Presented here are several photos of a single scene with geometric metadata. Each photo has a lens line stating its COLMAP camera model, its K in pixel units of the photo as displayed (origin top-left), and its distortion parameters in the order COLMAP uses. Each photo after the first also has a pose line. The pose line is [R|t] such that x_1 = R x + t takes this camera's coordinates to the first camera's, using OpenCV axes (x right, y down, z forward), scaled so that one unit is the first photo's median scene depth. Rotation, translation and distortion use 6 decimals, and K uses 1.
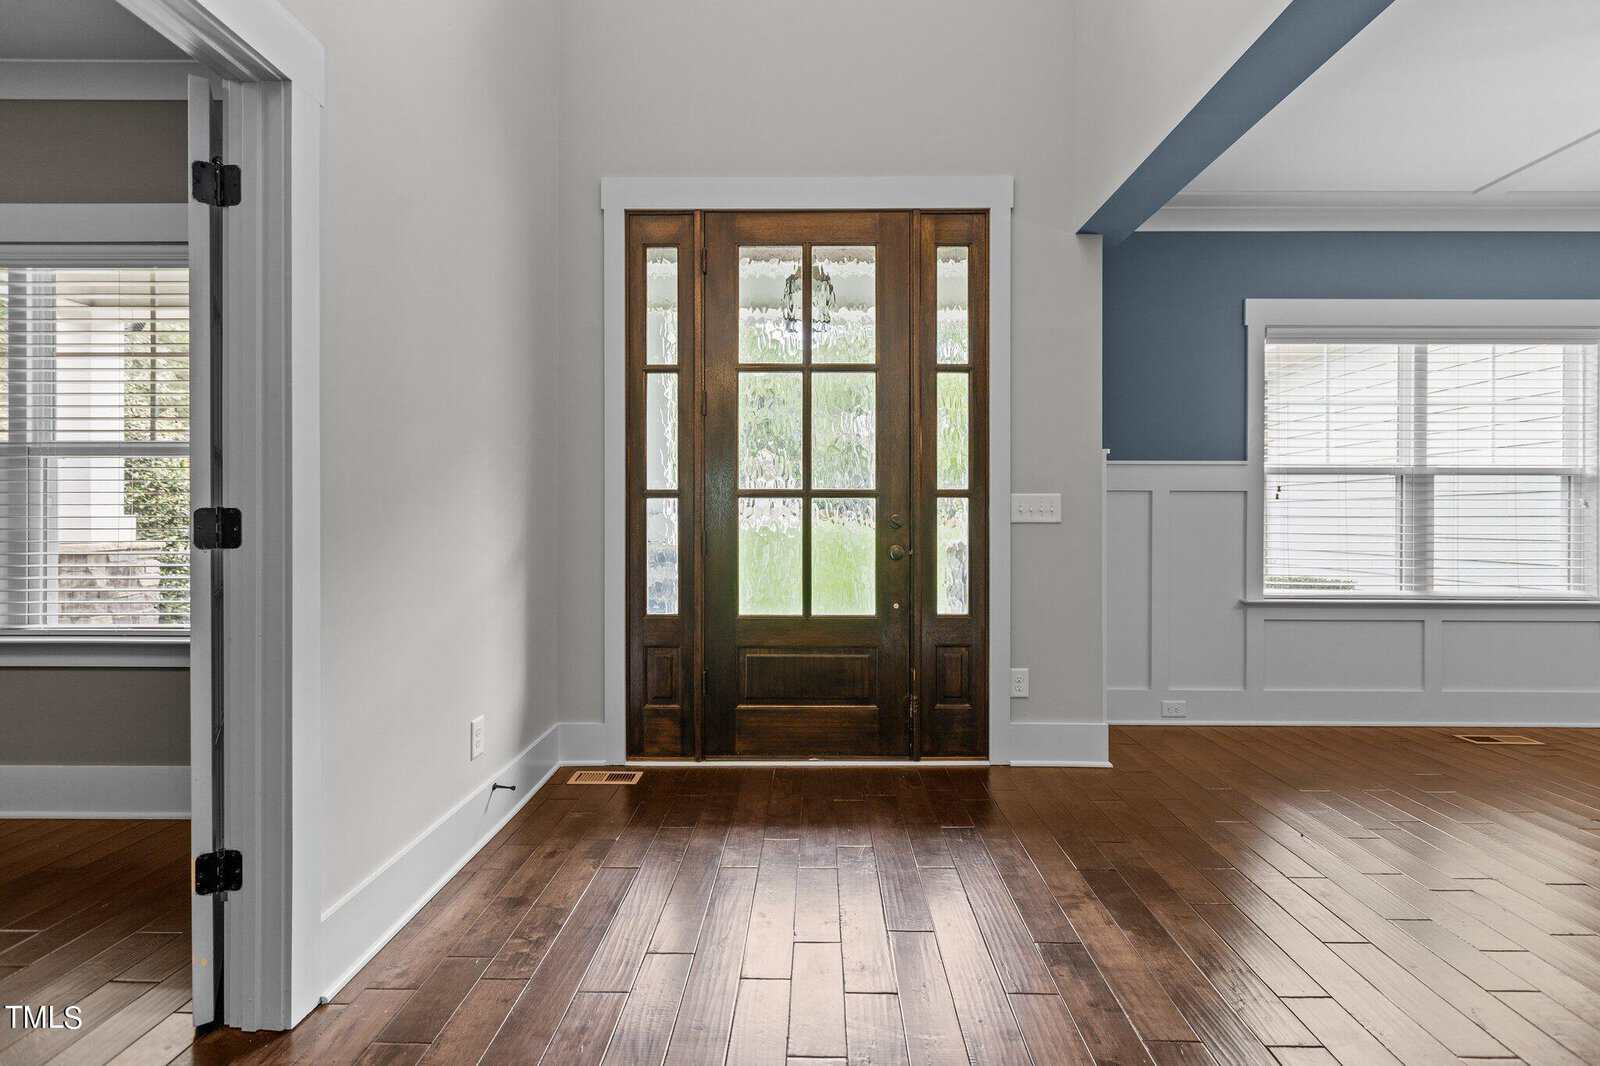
lens RADIAL K [[739.7, 0, 807.5], [0, 739.7, 538.1], [0, 0, 1]] dist [0.001412, 0.000287]
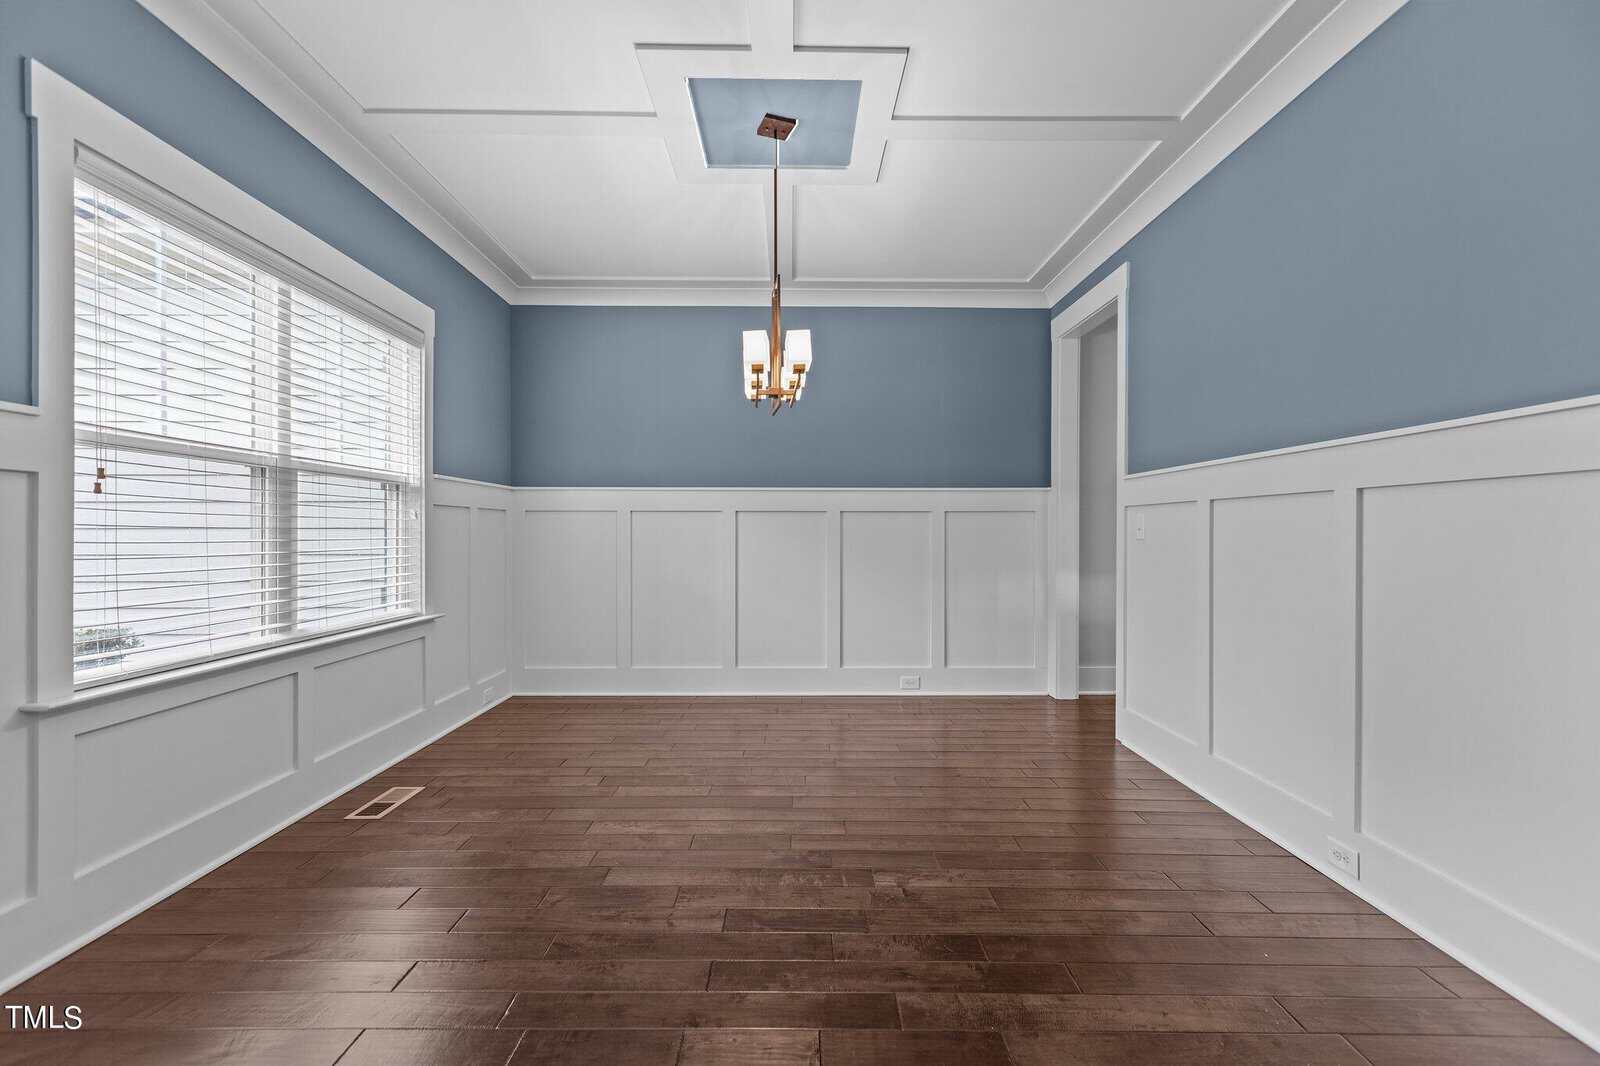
lens RADIAL K [[729.5, 0, 800.0], [0, 729.5, 533.0], [0, 0, 1]] dist [0.003246, 0.000907]
pose [[-0.016964, -0.003815, 0.999849, 0.120946], [0.002696, 0.999989, 0.003861, -0.025872], [-0.999852, 0.002761, -0.016954, 0.523799]]
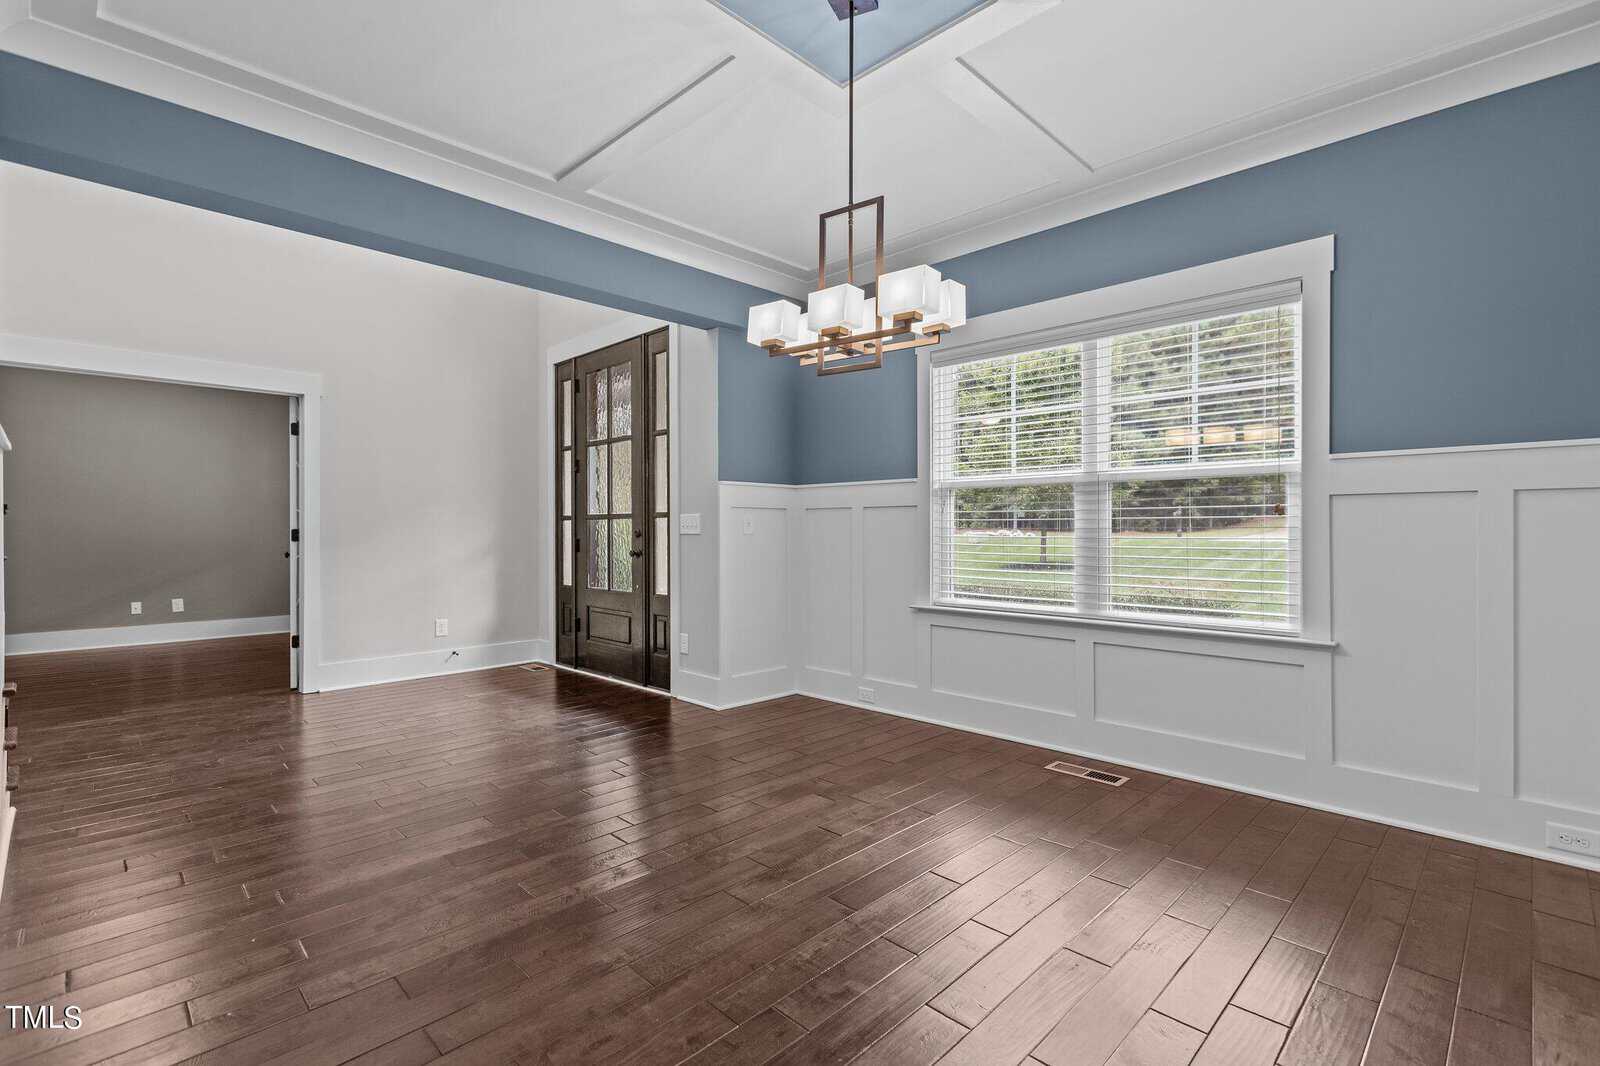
lens RADIAL K [[729.5, 0, 800.0], [0, 729.5, 533.0], [0, 0, 1]] dist [0.003246, 0.000907]
pose [[0.714547, 0.003746, -0.699577, 1.219350], [-0.004999, 0.999987, 0.000248, -0.022337], [0.699569, 0.003320, 0.714557, 0.109844]]
